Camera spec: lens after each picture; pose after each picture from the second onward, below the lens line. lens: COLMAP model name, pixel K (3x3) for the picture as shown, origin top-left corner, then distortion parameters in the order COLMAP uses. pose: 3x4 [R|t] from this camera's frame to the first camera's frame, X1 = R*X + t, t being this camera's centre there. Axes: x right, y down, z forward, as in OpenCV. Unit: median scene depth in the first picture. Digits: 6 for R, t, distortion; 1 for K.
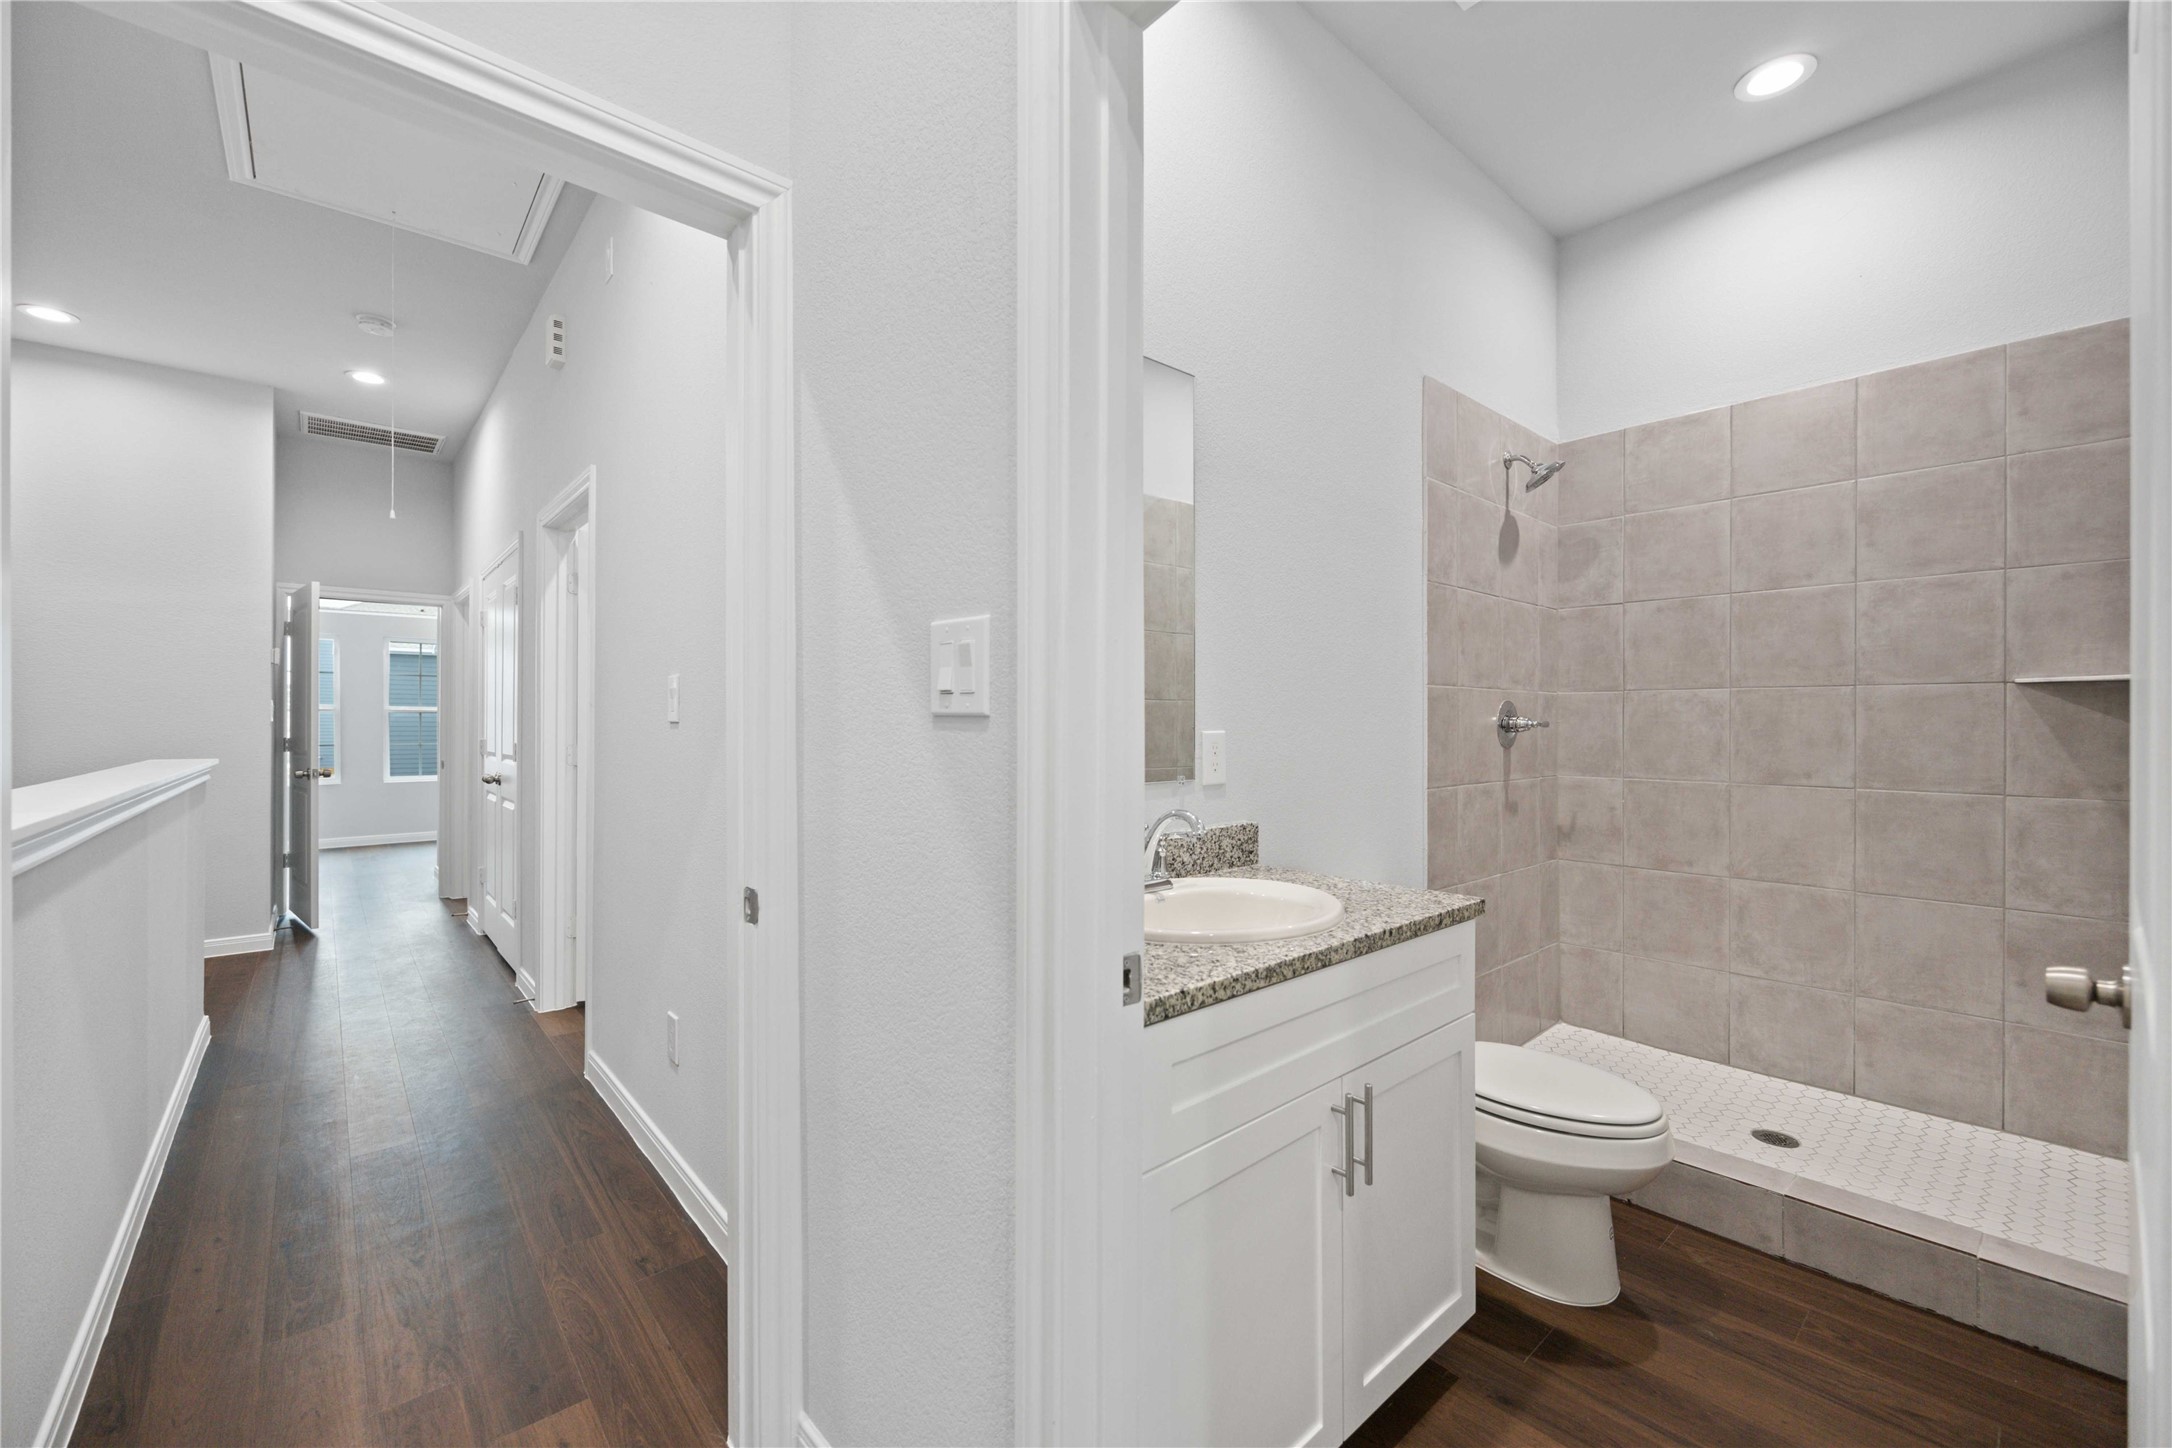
lens RADIAL K [[866.6, 0, 1088.5], [0, 866.6, 723.7], [0, 0, 1]] dist [-0.000620, -0.002082]
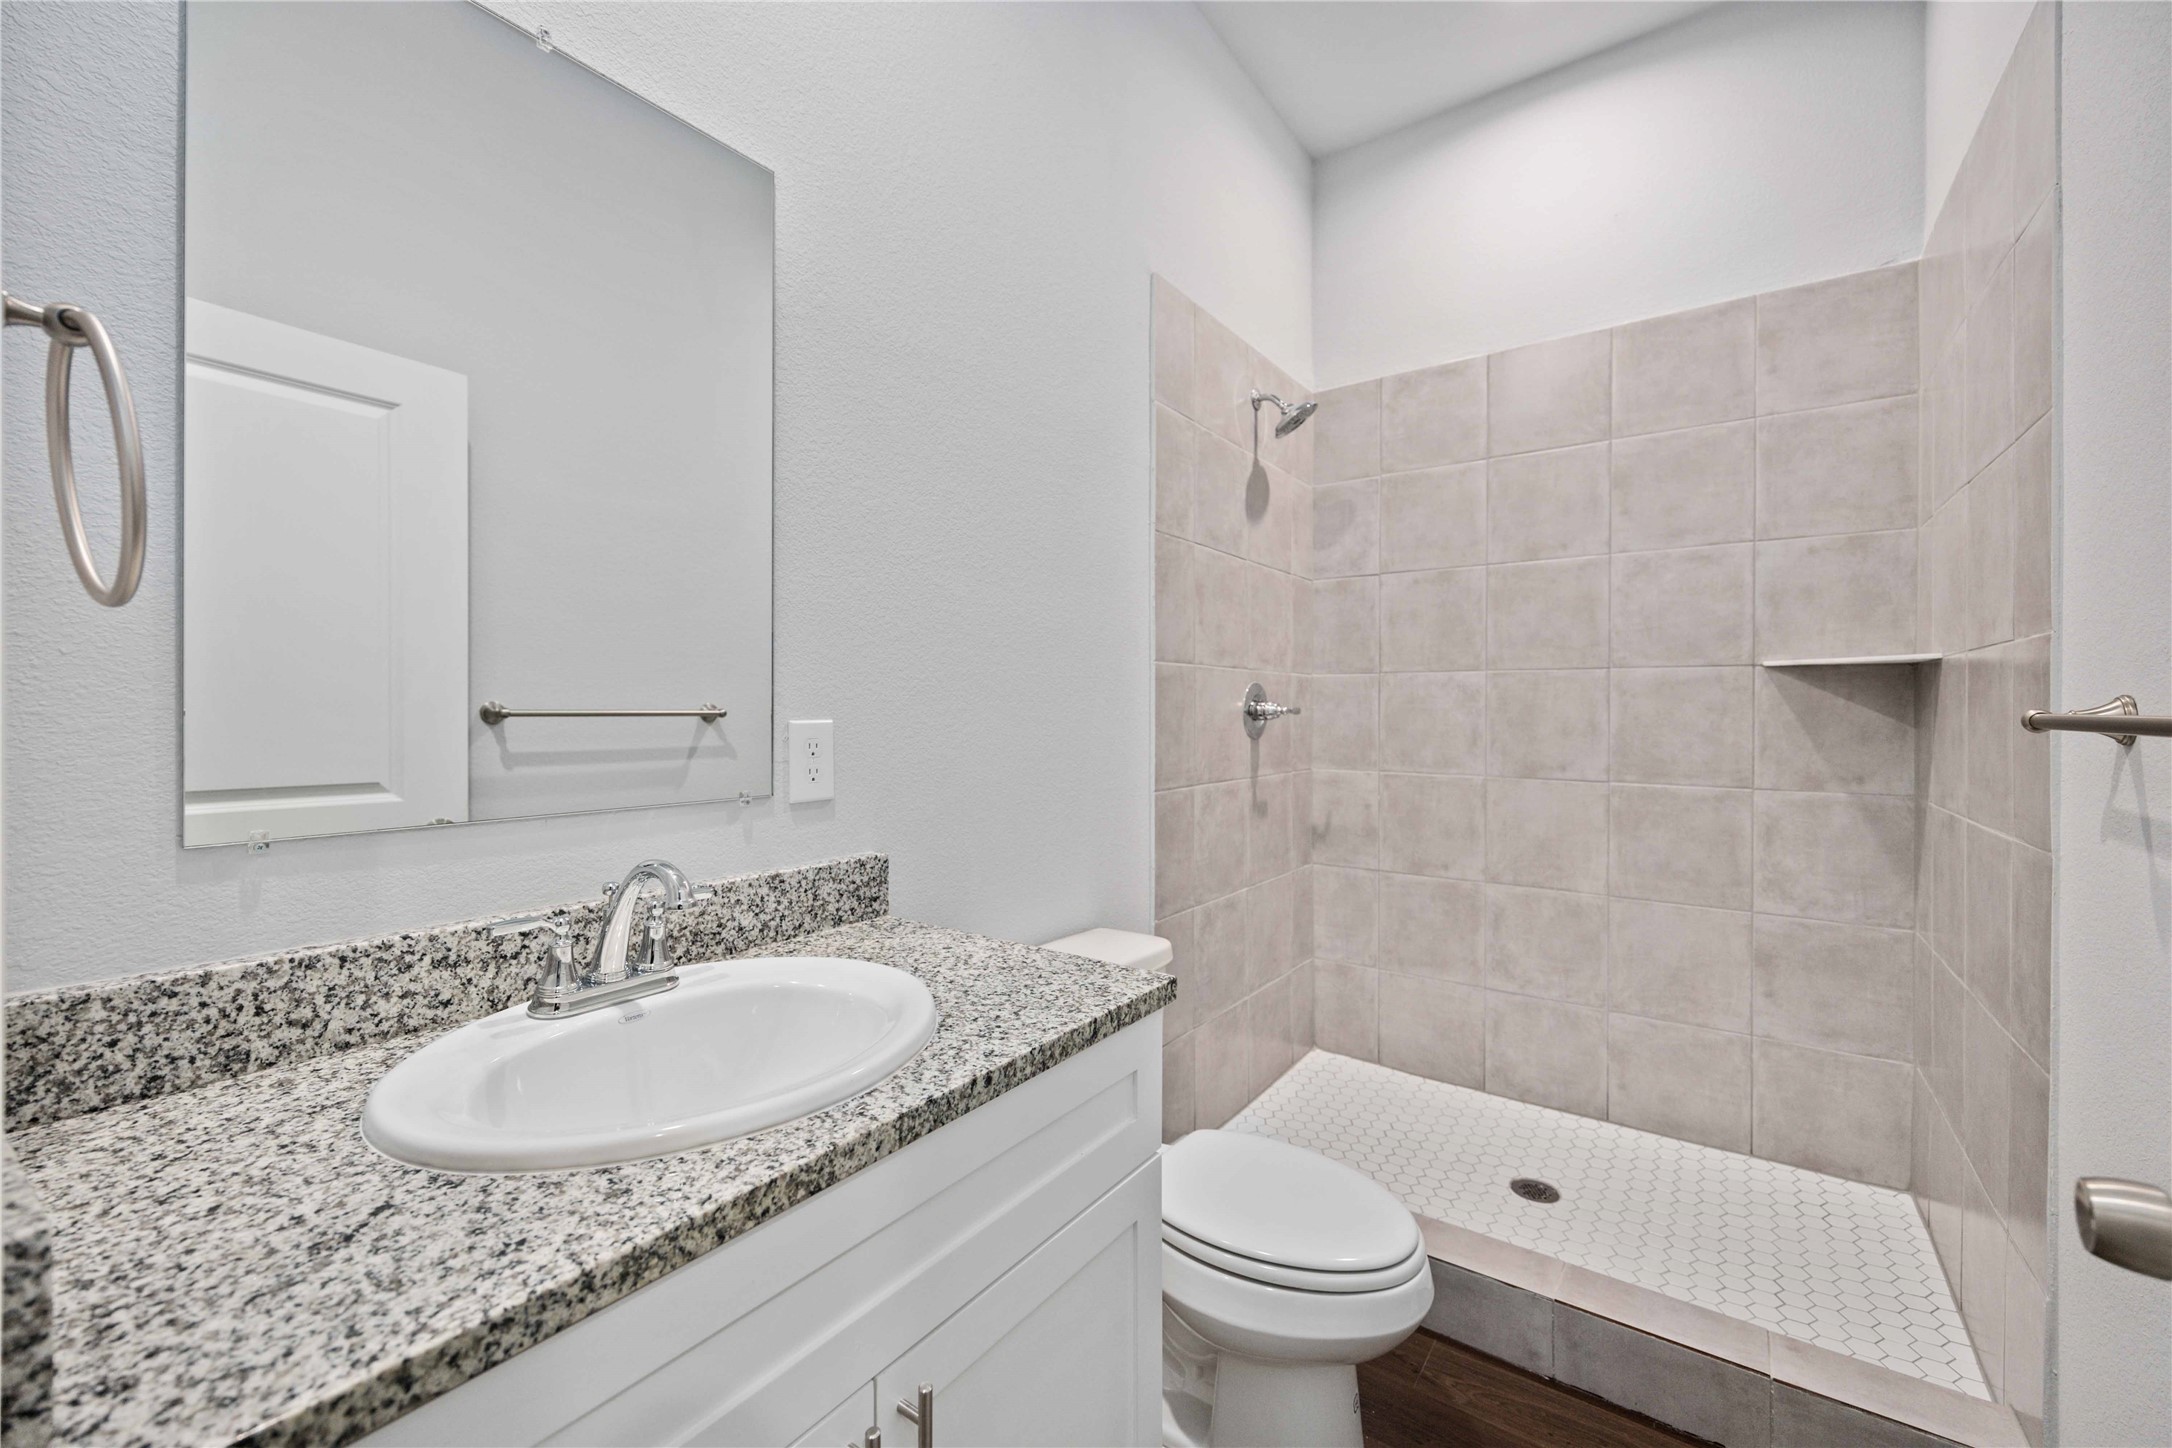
lens RADIAL K [[868.9, 0, 1088.3], [0, 868.9, 710.2], [0, 0, 1]] dist [-0.001389, -0.000318]
pose [[0.975369, 0.001570, 0.220572, 0.153715], [-0.001585, 0.999999, -0.000110, 0.000641], [-0.220572, -0.000242, 0.975371, 0.232530]]
